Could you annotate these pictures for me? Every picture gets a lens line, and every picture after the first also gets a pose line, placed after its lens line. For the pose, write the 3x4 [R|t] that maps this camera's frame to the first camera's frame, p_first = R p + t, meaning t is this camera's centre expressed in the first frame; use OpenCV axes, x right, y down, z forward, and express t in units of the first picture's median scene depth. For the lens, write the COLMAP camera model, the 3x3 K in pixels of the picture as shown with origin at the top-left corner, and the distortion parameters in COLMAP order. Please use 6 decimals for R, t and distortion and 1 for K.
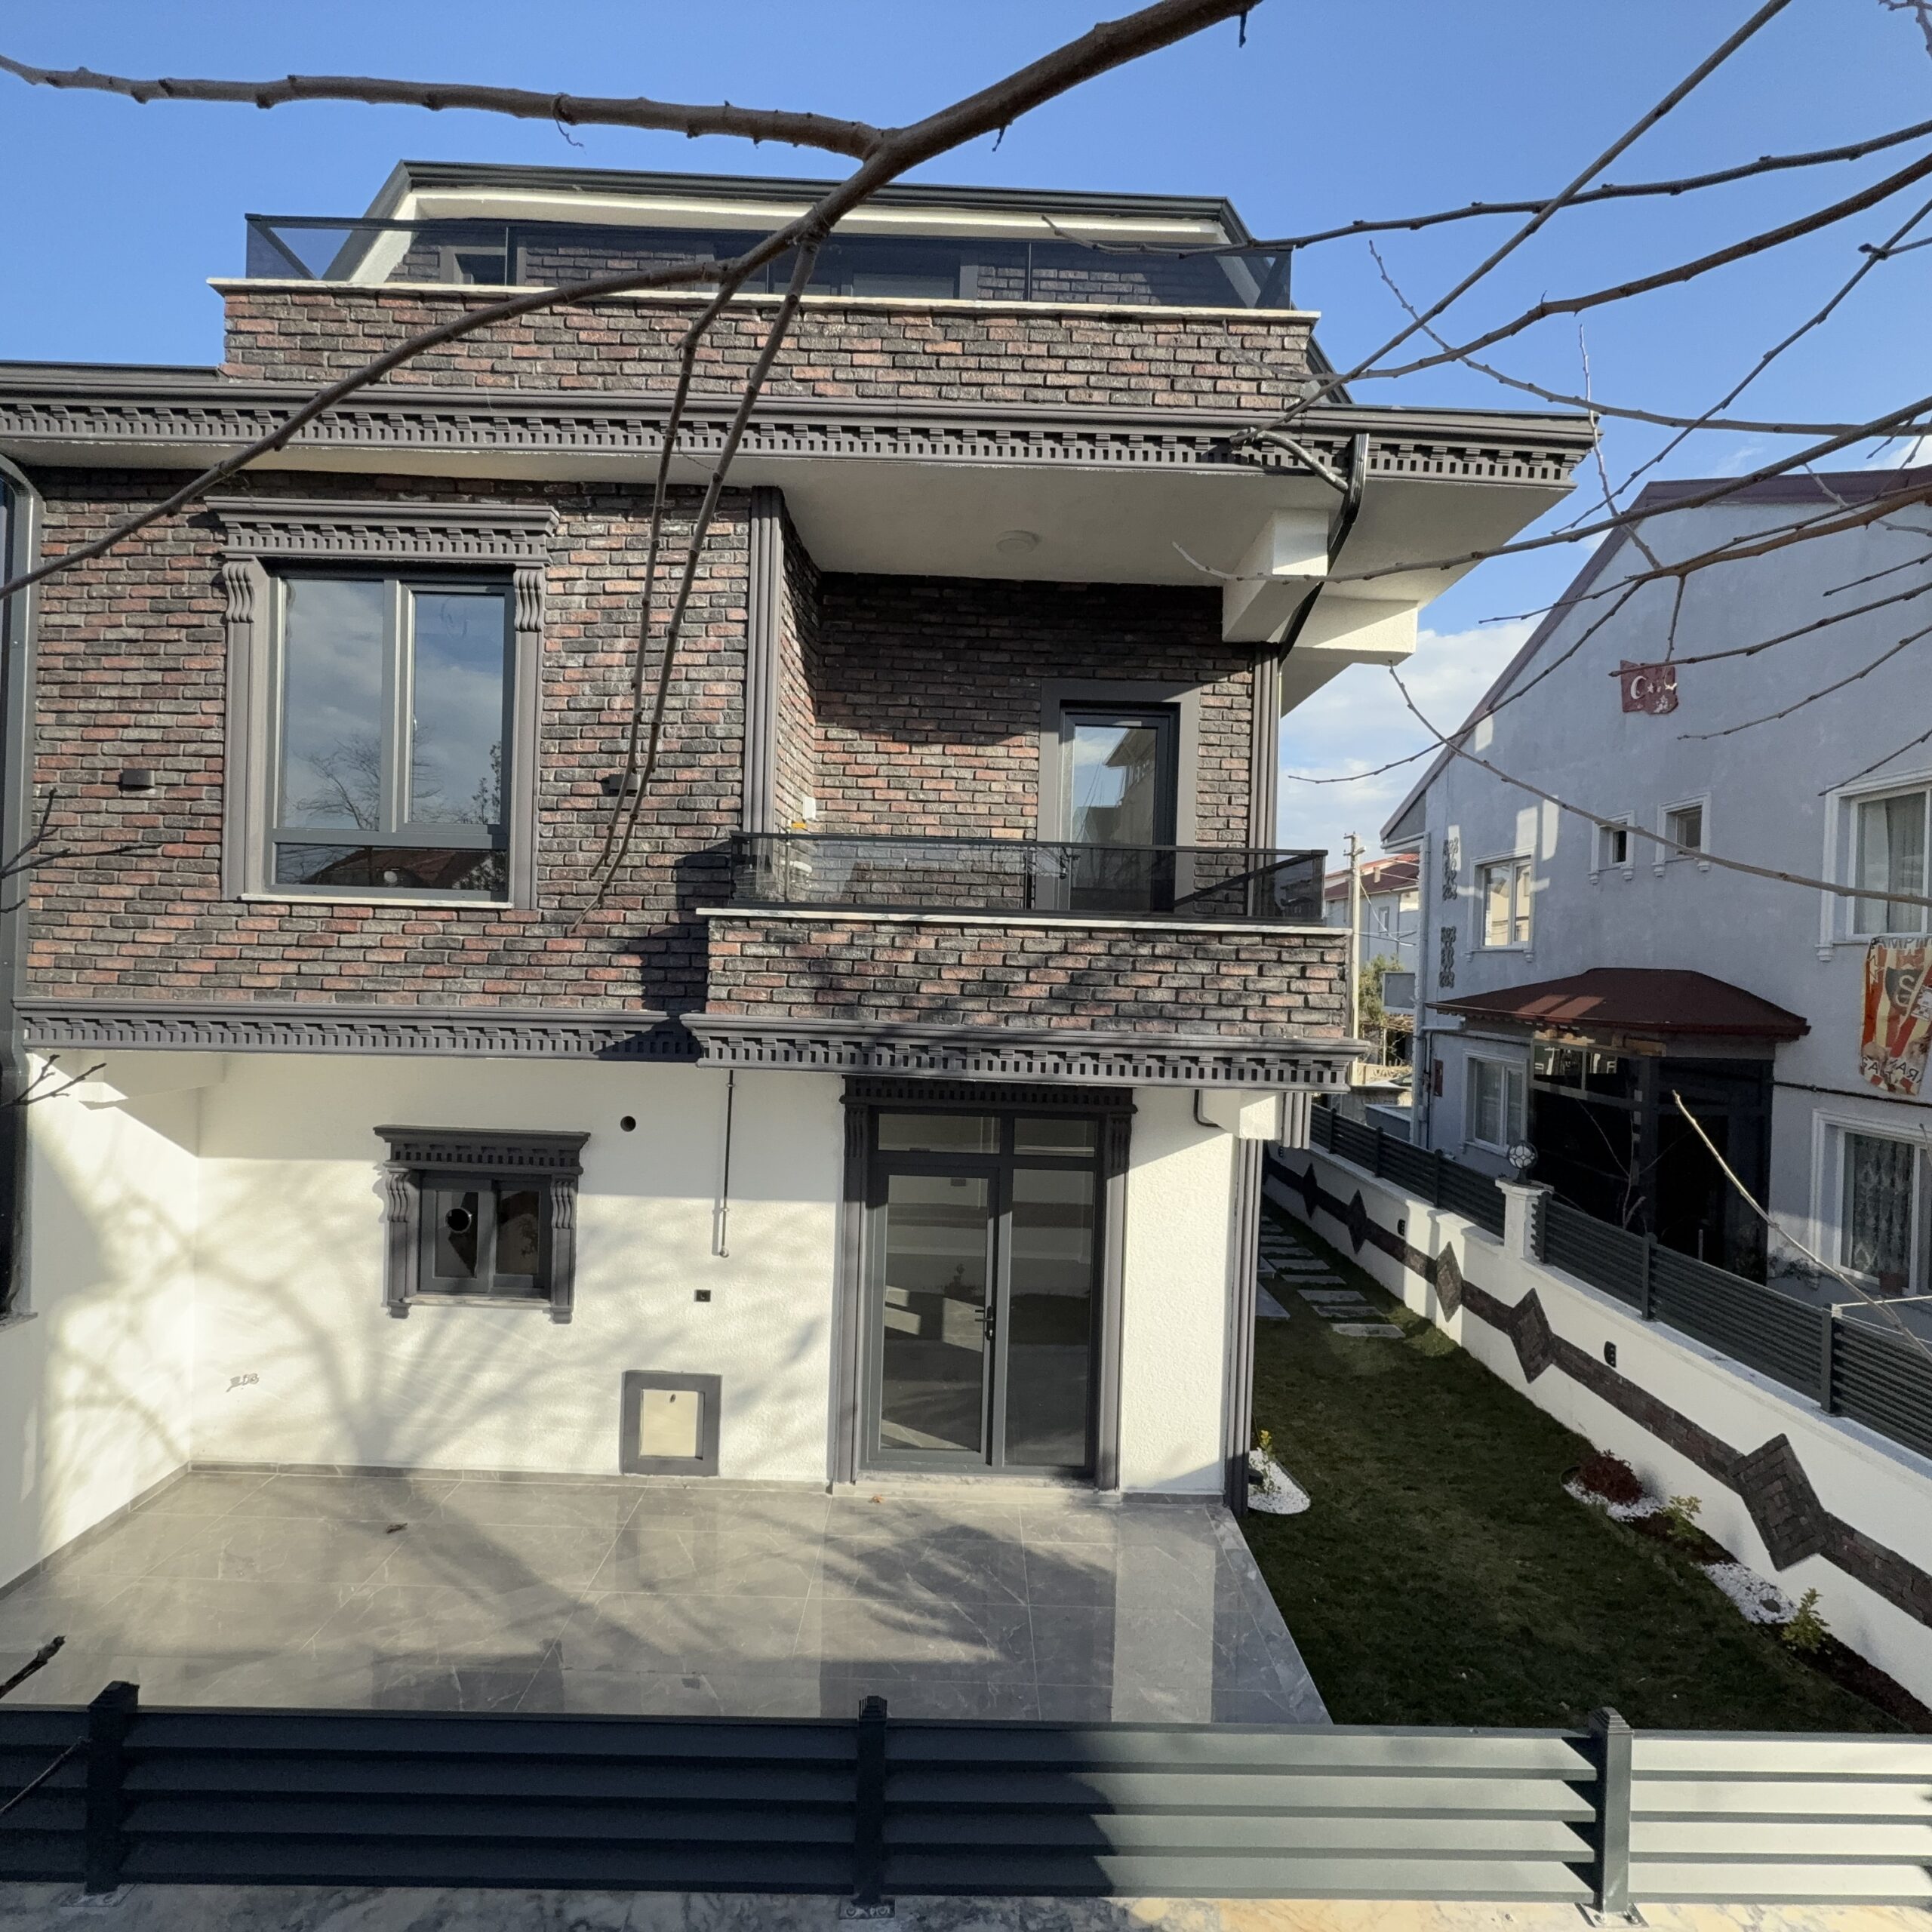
lens RADIAL K [[1024.6, 0, 962.1], [0, 1024.6, 963.8], [0, 0, 1]] dist [0.001283, -0.000277]
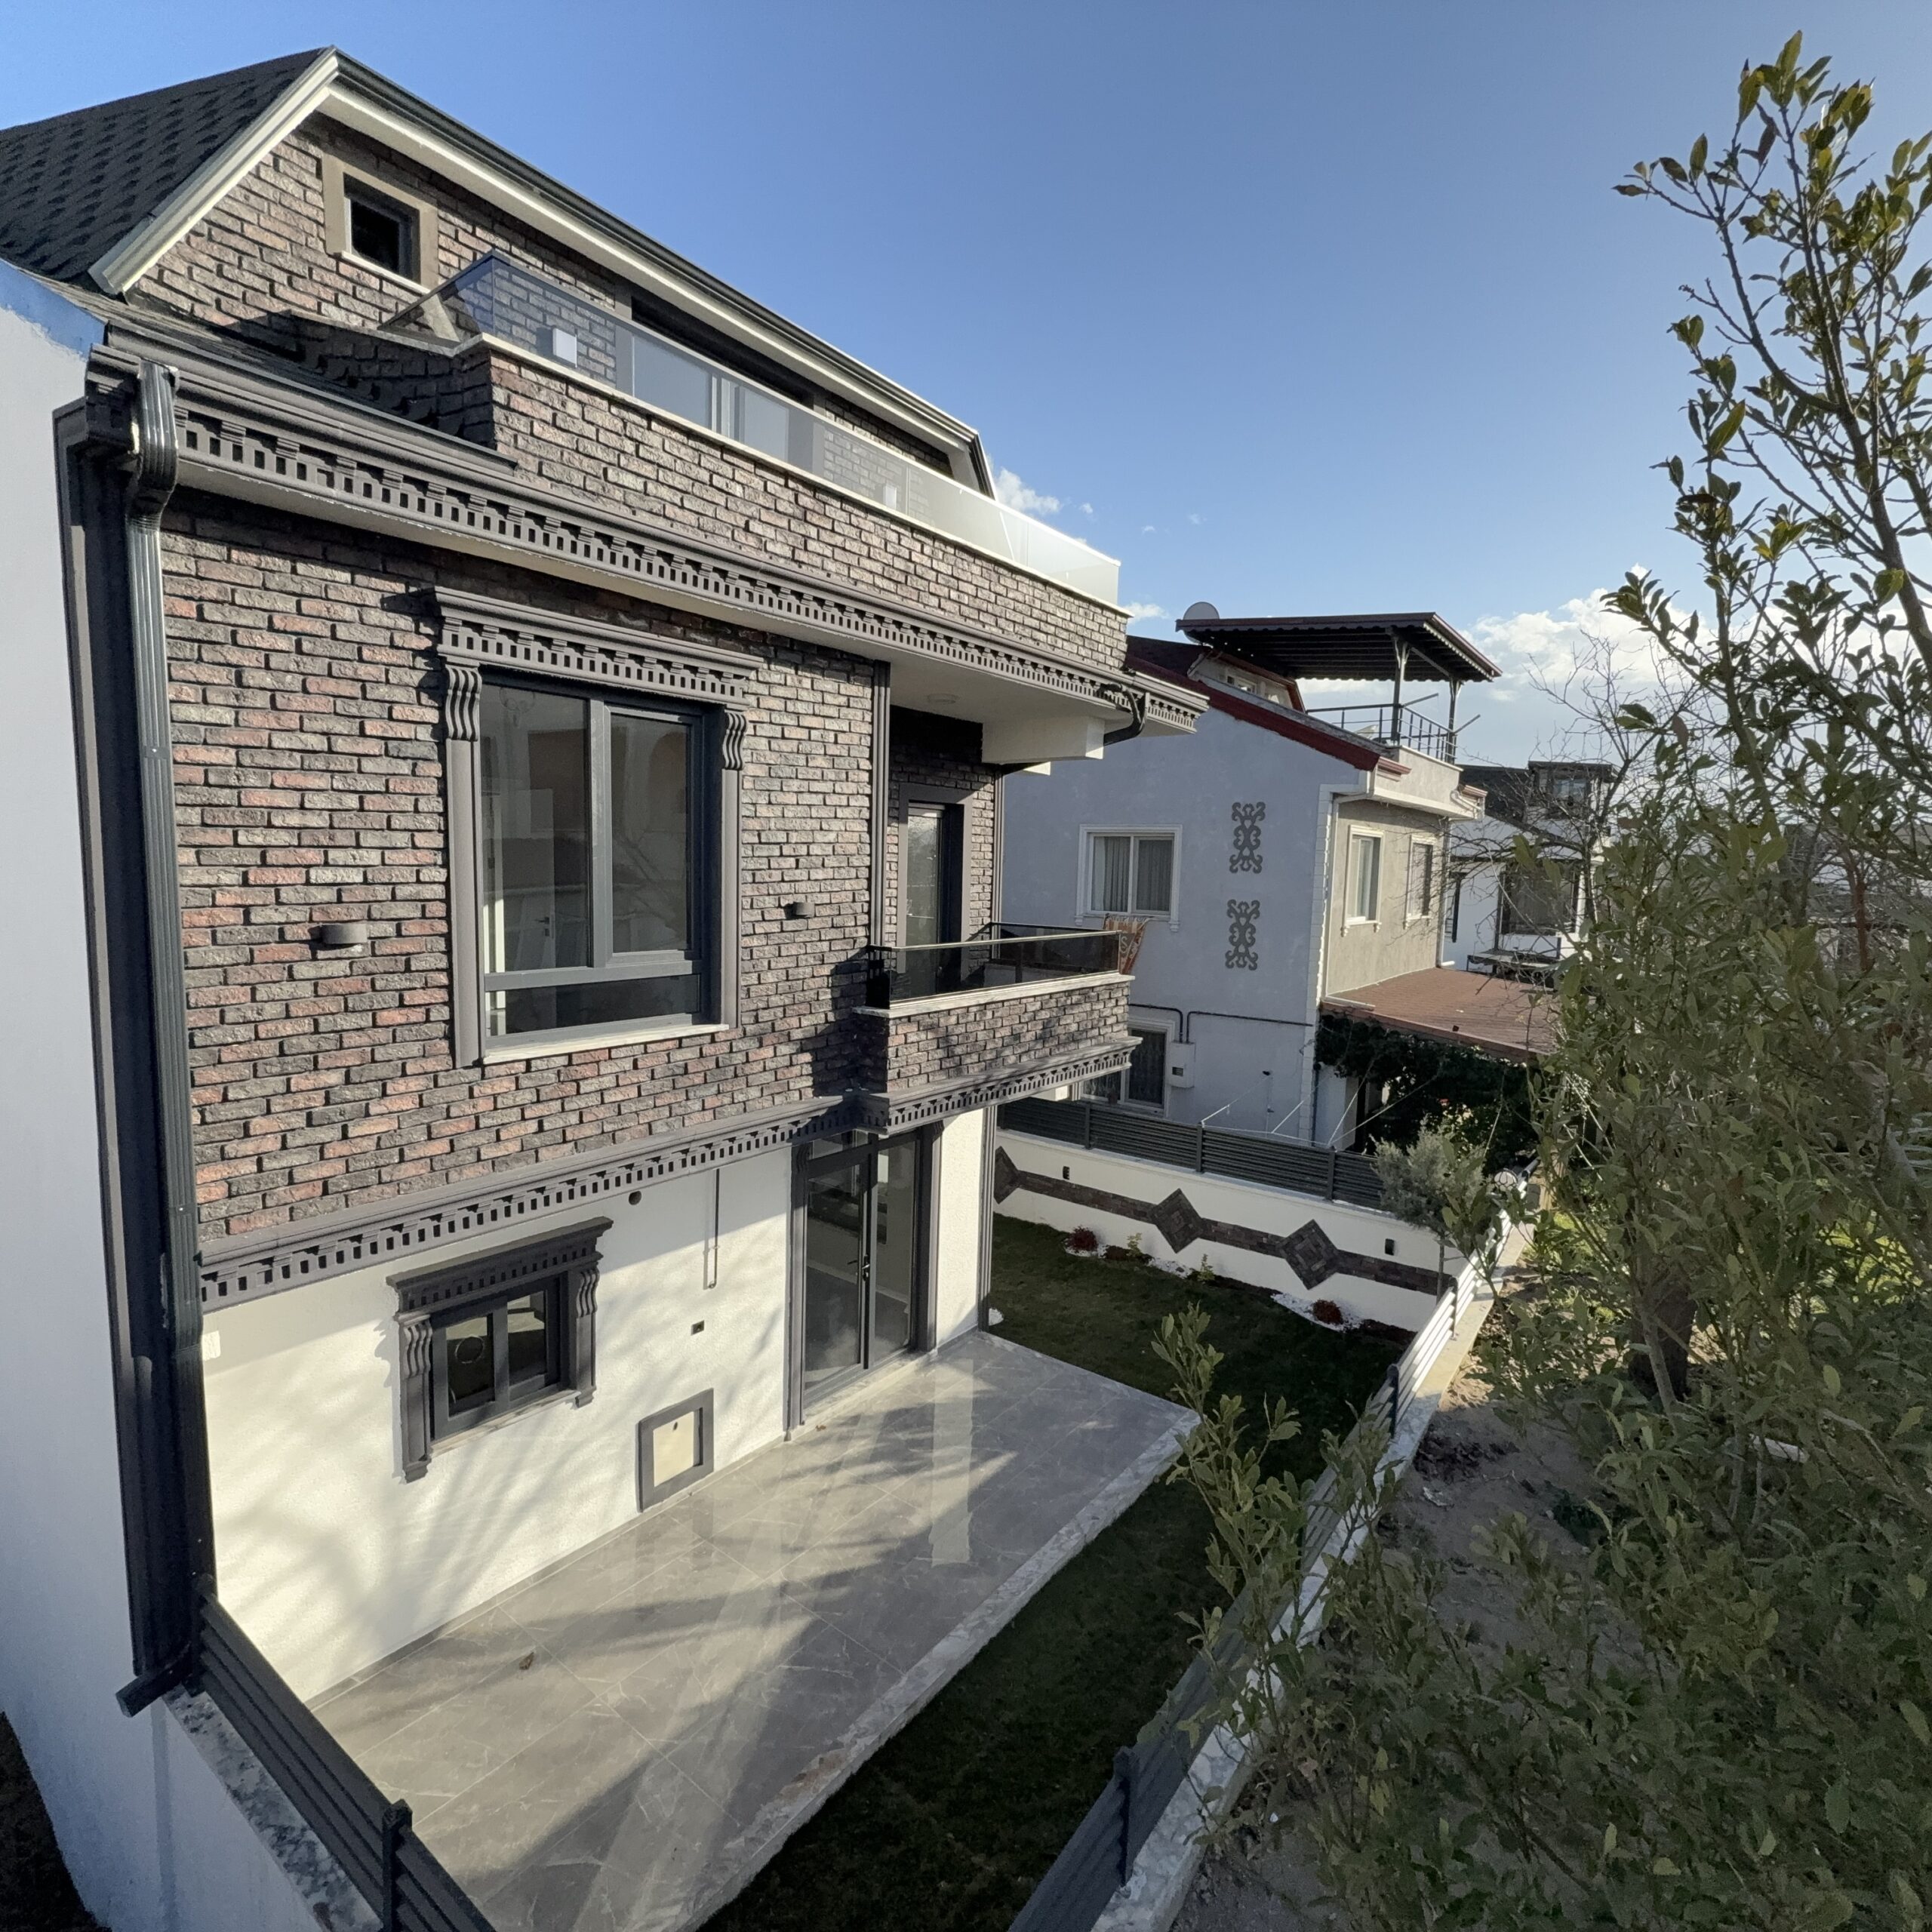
lens RADIAL K [[1024.6, 0, 965.9], [0, 1024.6, 966.1], [0, 0, 1]] dist [0.001283, -0.000277]
pose [[0.611247, -0.094704, 0.785753, -1.106847], [-0.004083, 0.992424, 0.122790, -0.249255], [-0.791429, -0.078264, 0.606230, 0.146179]]
